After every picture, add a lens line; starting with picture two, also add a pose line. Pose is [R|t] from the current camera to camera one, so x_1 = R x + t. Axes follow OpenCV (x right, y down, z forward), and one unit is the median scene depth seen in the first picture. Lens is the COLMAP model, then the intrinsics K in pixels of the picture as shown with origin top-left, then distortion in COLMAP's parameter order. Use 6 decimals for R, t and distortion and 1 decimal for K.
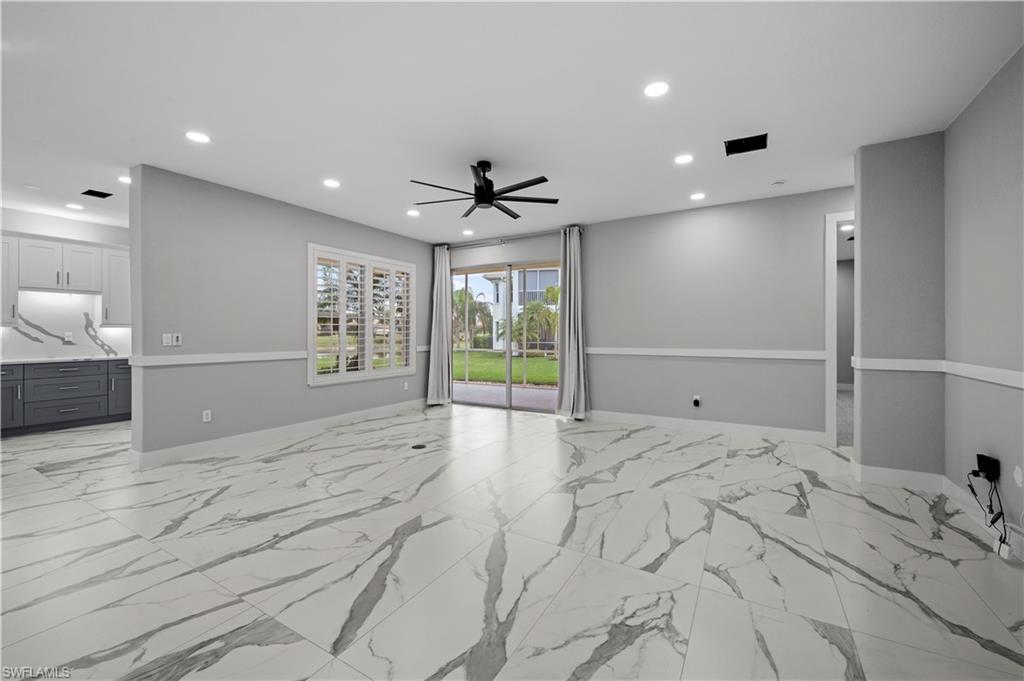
lens RADIAL K [[410.0, 0, 501.2], [0, 410.0, 333.7], [0, 0, 1]] dist [0.007184, -0.000050]
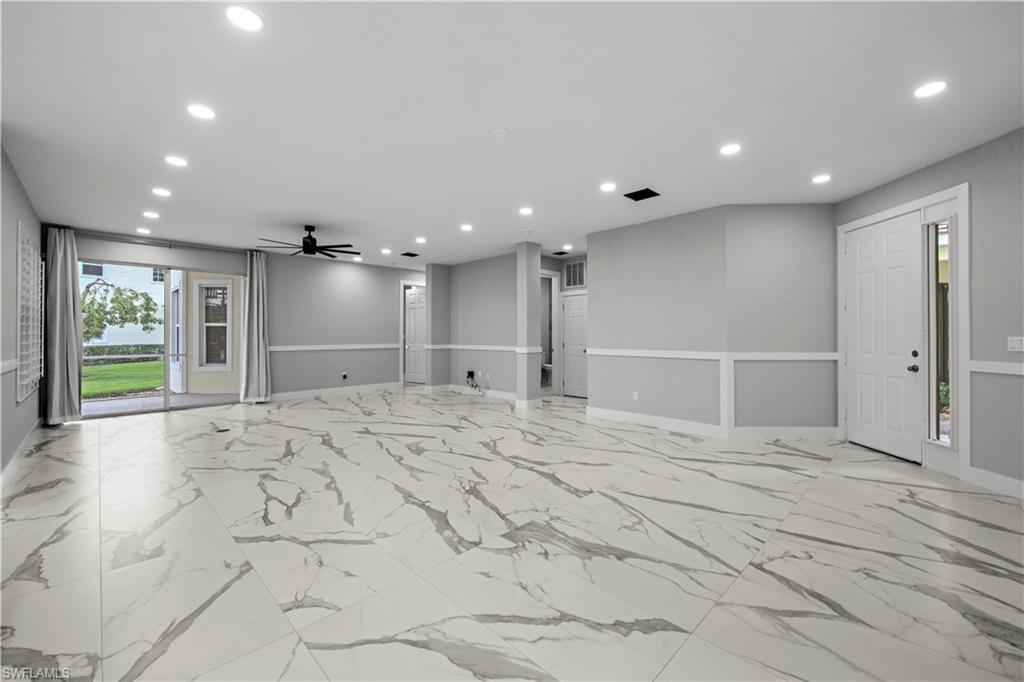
lens RADIAL K [[427.7, 0, 498.3], [0, 427.7, 335.5], [0, 0, 1]] dist [0.001474, -0.000109]
pose [[0.266648, -0.000601, 0.963794, -0.911012], [0.004444, 0.999990, -0.000606, 0.001279], [-0.963784, 0.004445, 0.266648, -0.069632]]
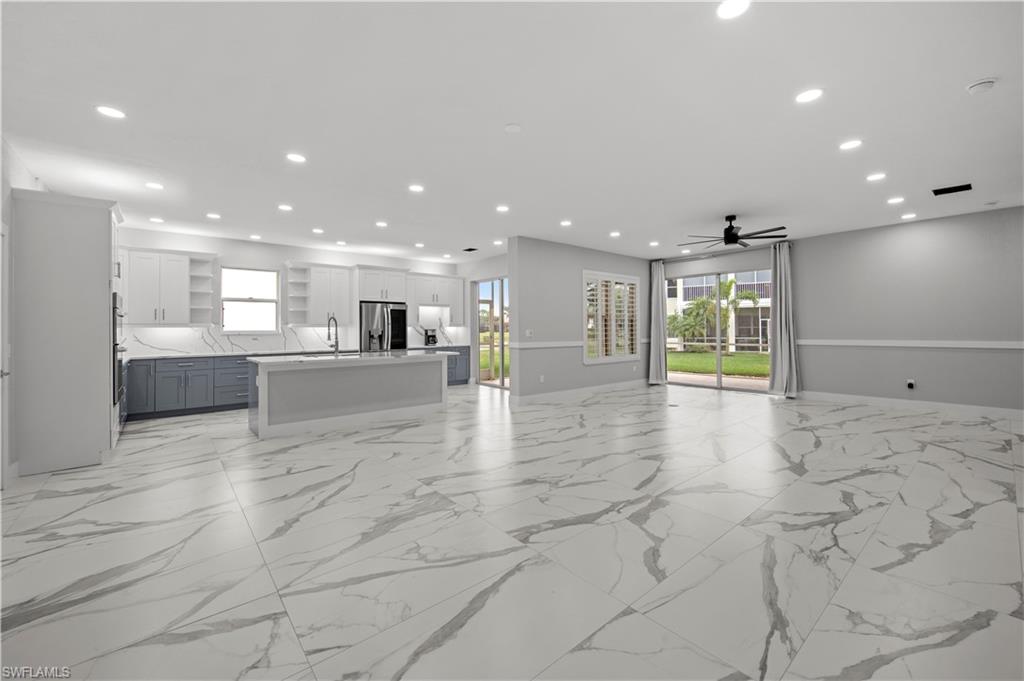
lens RADIAL K [[400.9, 0, 513.2], [0, 400.9, 329.8], [0, 0, 1]] dist [0.002983, -0.000720]
pose [[0.945915, -0.005628, -0.324365, -0.207117], [0.005592, 0.999984, -0.001045, -0.000325], [0.324365, -0.000825, 0.945932, -0.418001]]
